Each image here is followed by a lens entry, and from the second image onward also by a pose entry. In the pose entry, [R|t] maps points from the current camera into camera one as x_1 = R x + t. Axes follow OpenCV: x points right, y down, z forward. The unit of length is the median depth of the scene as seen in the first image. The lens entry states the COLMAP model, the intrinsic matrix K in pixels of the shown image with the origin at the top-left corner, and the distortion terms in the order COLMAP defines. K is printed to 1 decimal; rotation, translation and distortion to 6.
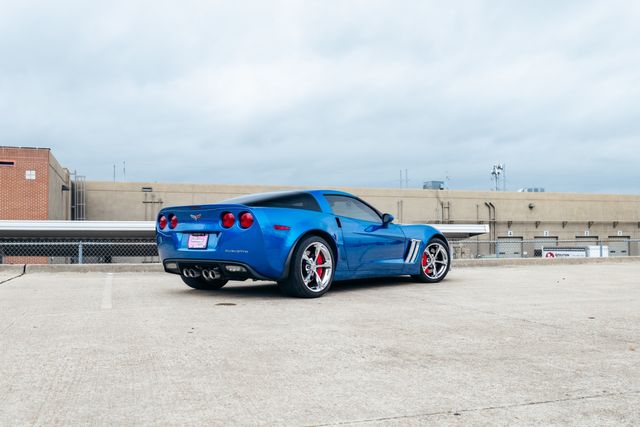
lens RADIAL K [[690.7, 0, 318.2], [0, 690.7, 231.6], [0, 0, 1]] dist [-0.036726, 0.000000]
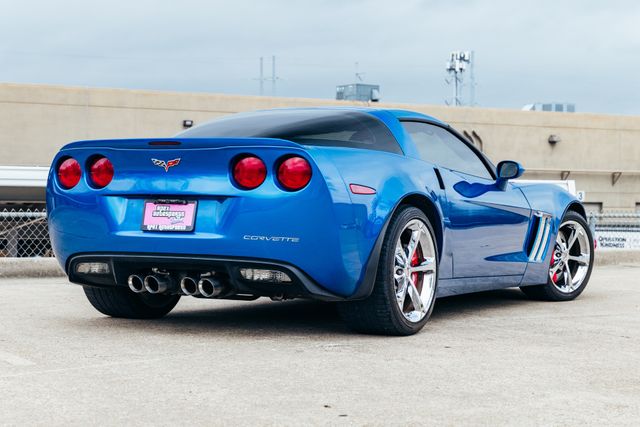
lens RADIAL K [[1459.5, 0, 319.5], [0, 1459.5, 211.8], [0, 0, 1]] dist [0.030875, 0.000000]
pose [[0.974870, 0.010112, 0.222545, -0.268698], [-0.014719, 0.999710, 0.019053, -0.008176], [-0.222288, -0.021850, 0.974736, 0.010603]]
